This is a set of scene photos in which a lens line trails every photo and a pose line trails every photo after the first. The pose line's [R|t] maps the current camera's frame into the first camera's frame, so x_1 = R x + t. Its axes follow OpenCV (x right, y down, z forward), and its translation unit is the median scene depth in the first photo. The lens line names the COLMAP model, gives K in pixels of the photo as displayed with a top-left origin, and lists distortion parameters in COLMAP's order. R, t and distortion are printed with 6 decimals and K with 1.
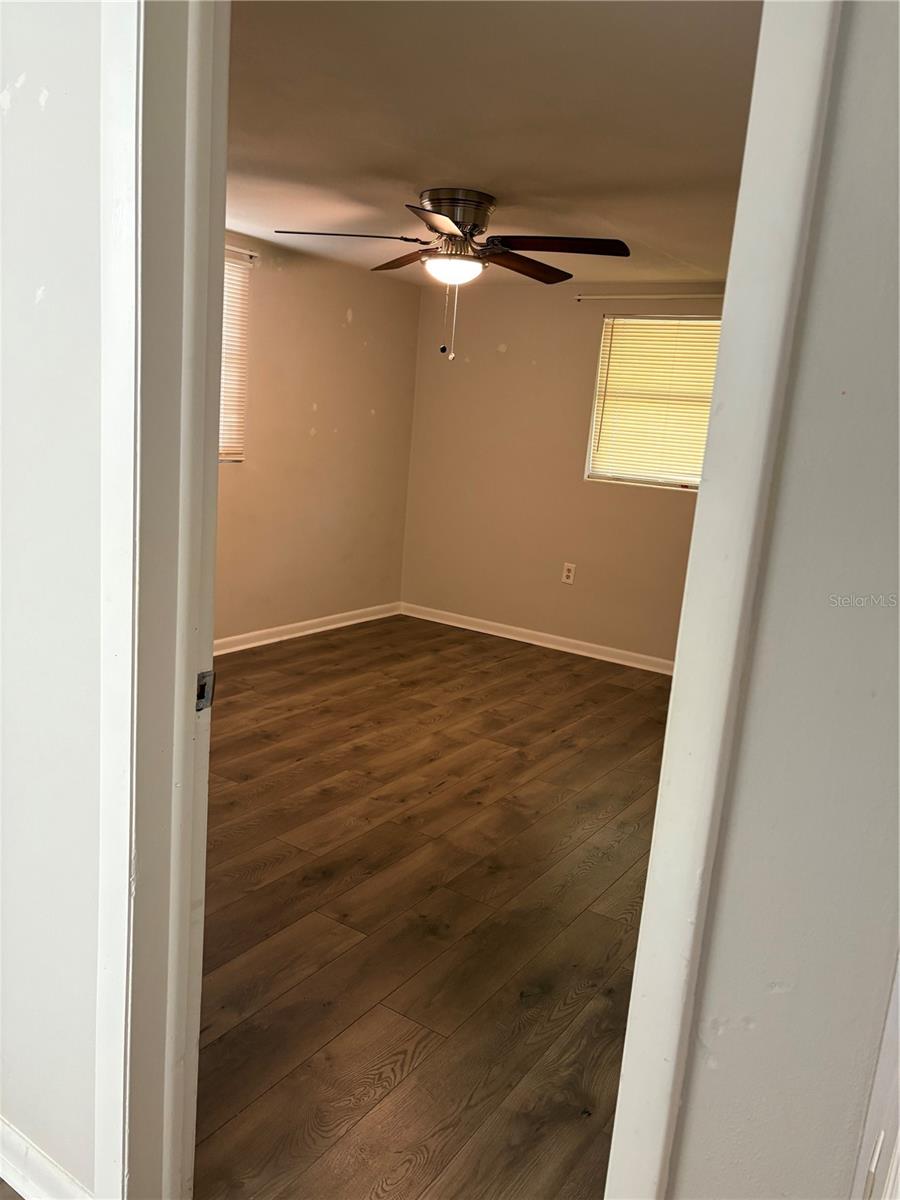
lens RADIAL K [[911.7, 0, 451.8], [0, 911.7, 598.5], [0, 0, 1]] dist [0.029382, -0.029479]
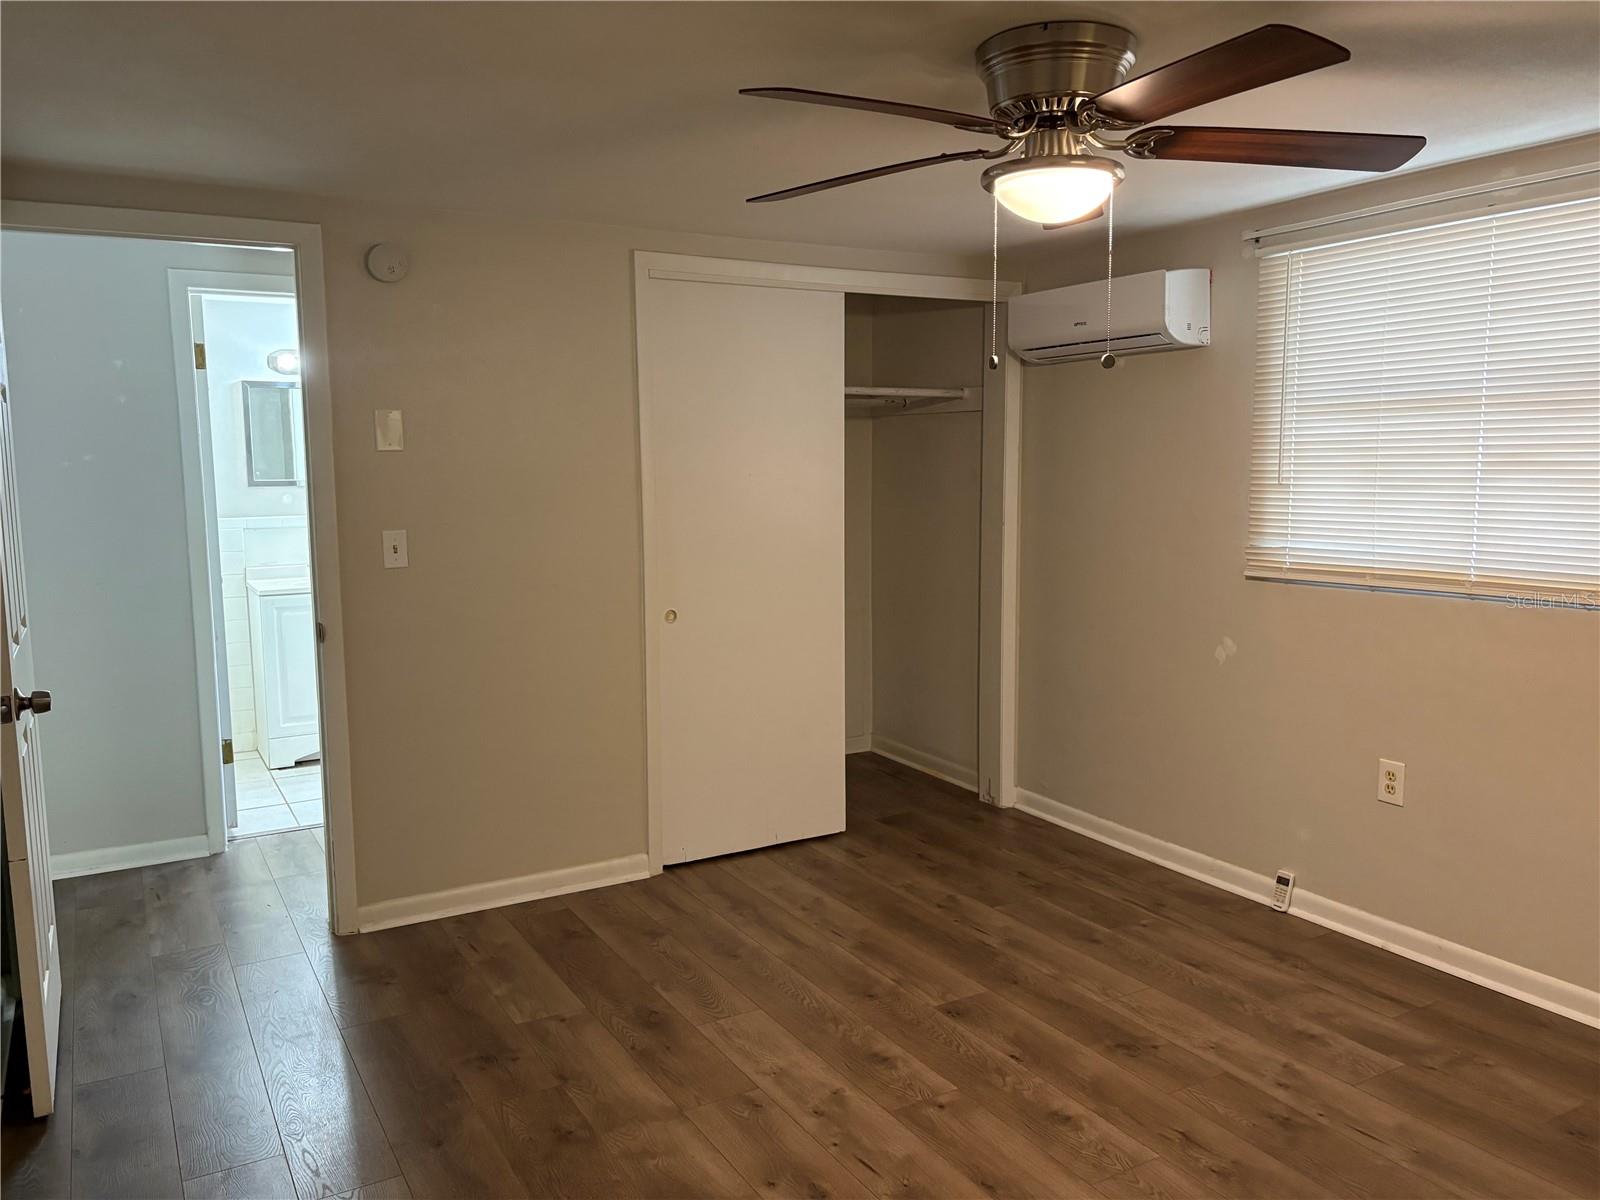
lens RADIAL K [[1215.6, 0, 791.8], [0, 1215.6, 596.2], [0, 0, 1]] dist [0.029382, -0.029479]
pose [[-0.446616, 0.032906, -0.894120, 0.624250], [-0.197869, 0.970947, 0.134570, -0.204722], [0.872572, 0.237020, -0.427130, 1.159757]]
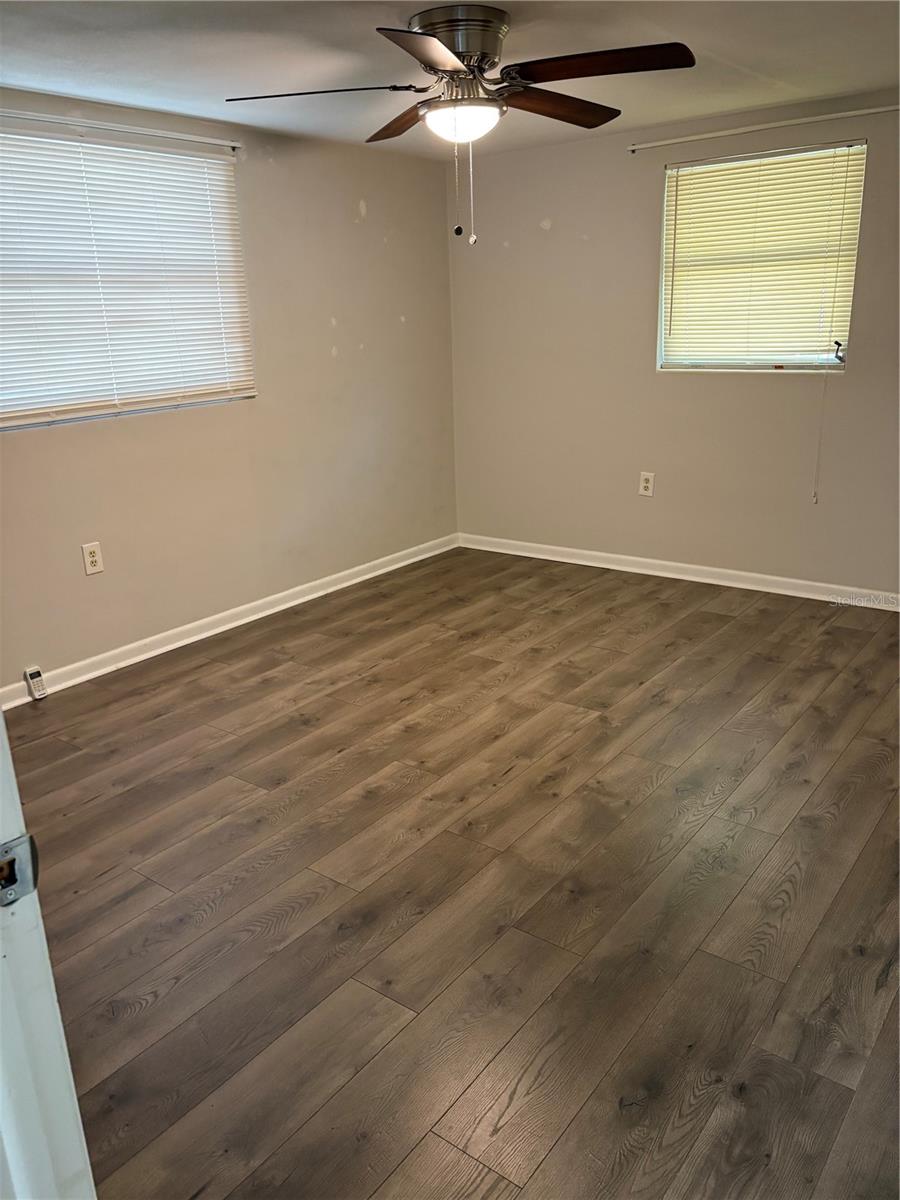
lens RADIAL K [[911.7, 0, 450.2], [0, 911.7, 602.6], [0, 0, 1]] dist [0.029382, -0.029479]
pose [[0.991283, -0.088531, -0.097571, 0.029748], [0.098644, 0.989649, 0.104229, -0.039587], [0.087333, -0.112945, 0.989756, 0.184001]]
